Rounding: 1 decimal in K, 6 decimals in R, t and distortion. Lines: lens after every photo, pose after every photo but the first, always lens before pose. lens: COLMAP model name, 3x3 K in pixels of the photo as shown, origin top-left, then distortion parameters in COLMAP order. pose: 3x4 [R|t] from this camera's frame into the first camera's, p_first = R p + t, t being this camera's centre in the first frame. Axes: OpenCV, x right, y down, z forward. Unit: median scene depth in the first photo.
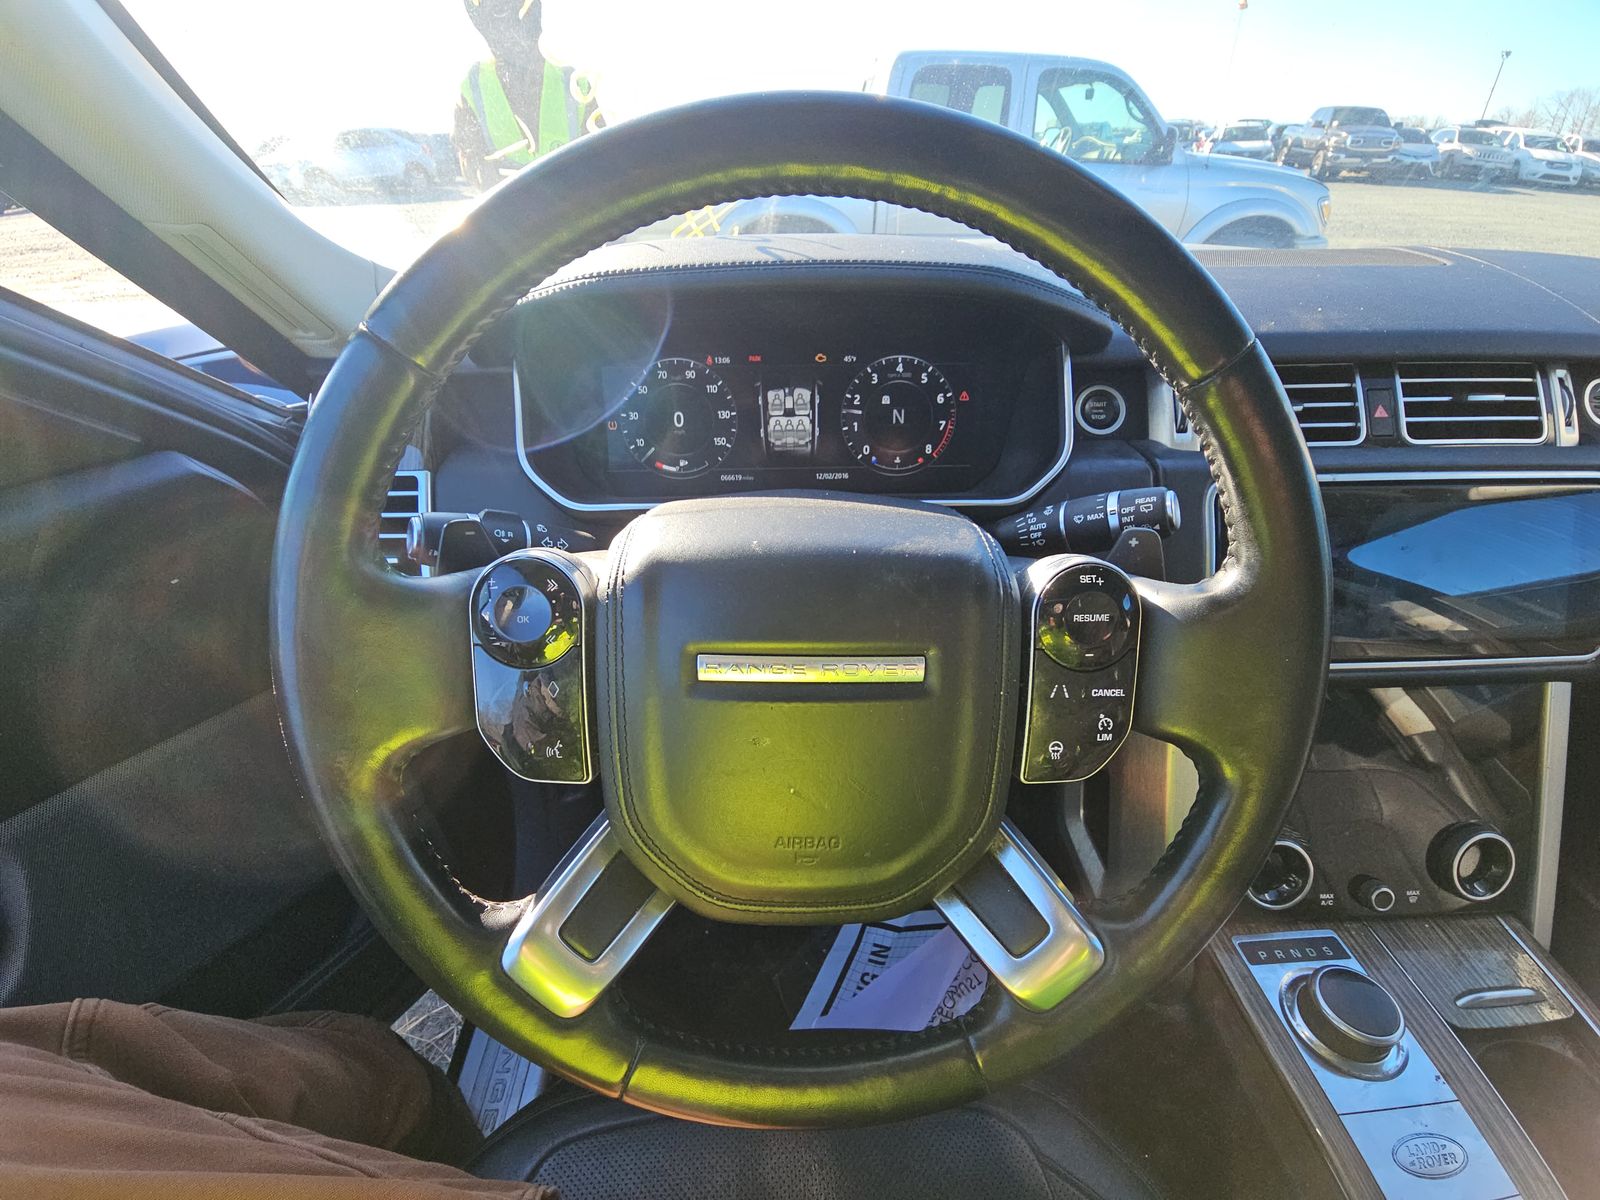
lens RADIAL K [[647.4, 0, 800.0], [0, 647.4, 600.0], [0, 0, 1]] dist [0.000835, -0.003909]
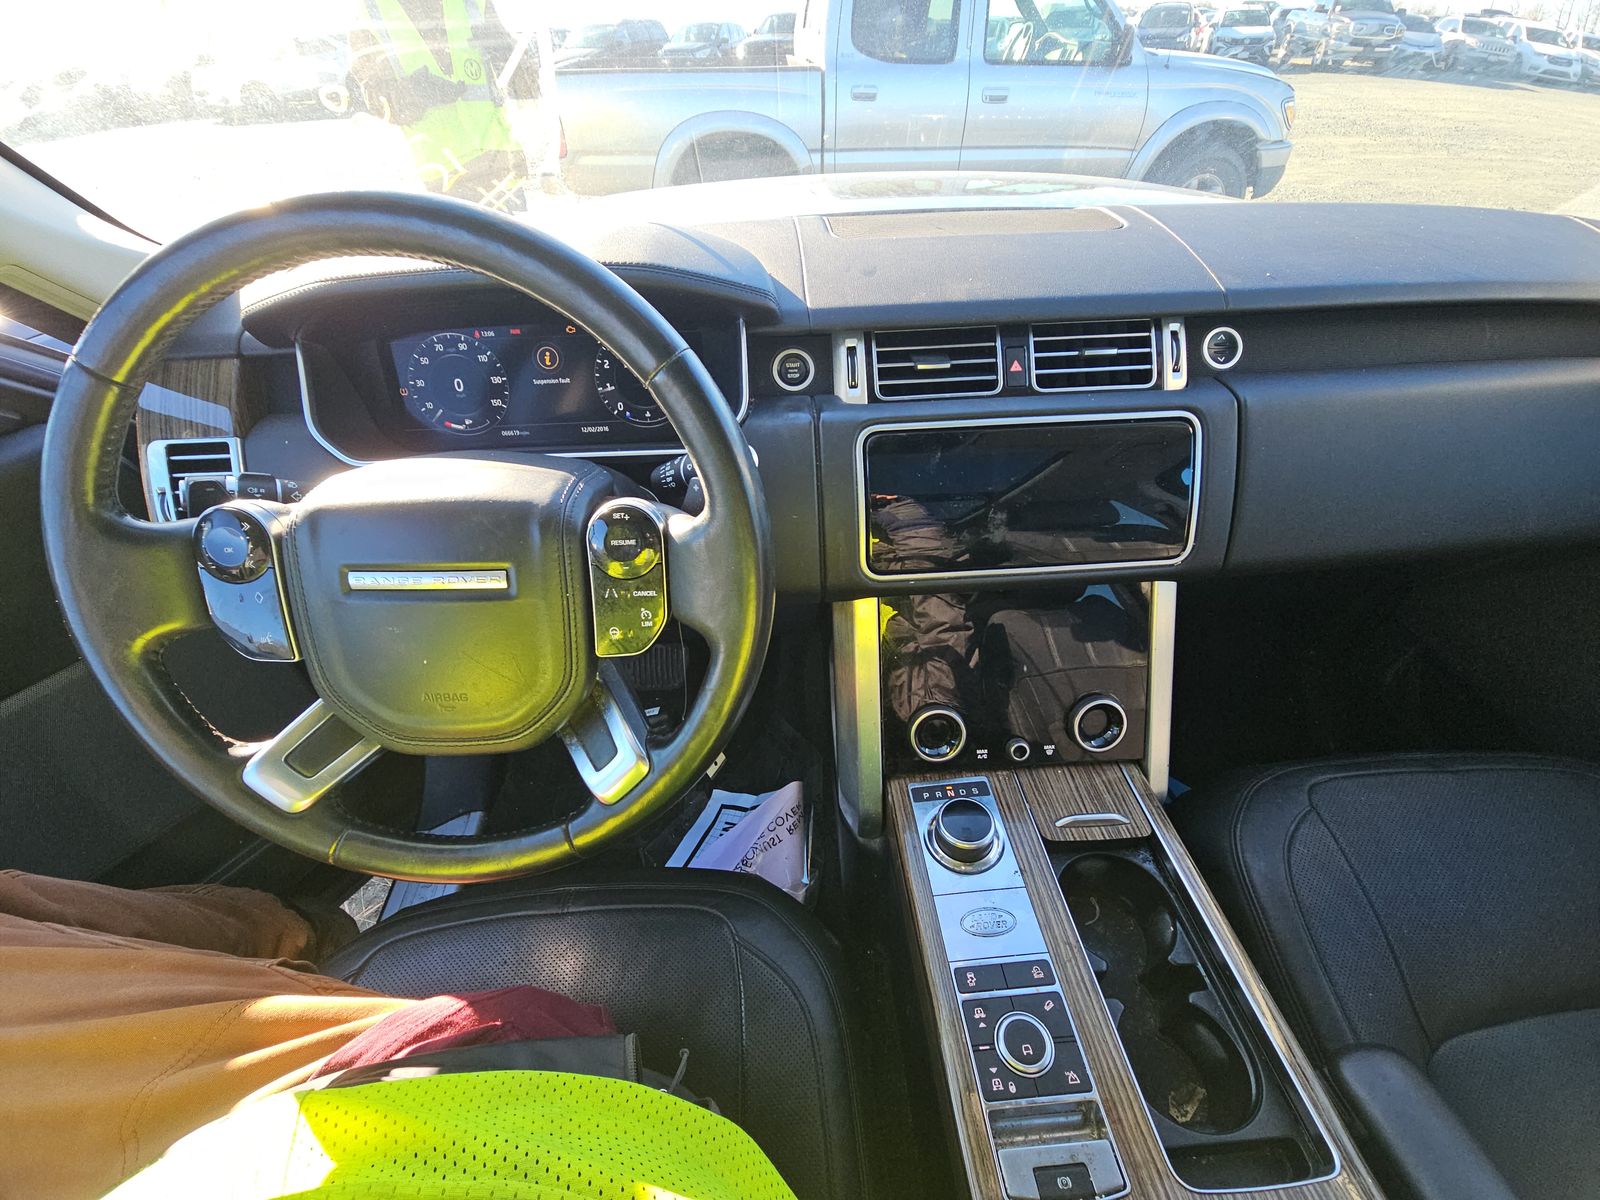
lens RADIAL K [[637.6, 0, 800.0], [0, 637.6, 600.0], [0, 0, 1]] dist [0.016218, -0.014573]
pose [[0.999648, -0.026545, -0.000293, 0.434483], [0.026418, 0.993649, 0.109383, 0.005148], [-0.002612, -0.109352, 0.994000, -0.228752]]
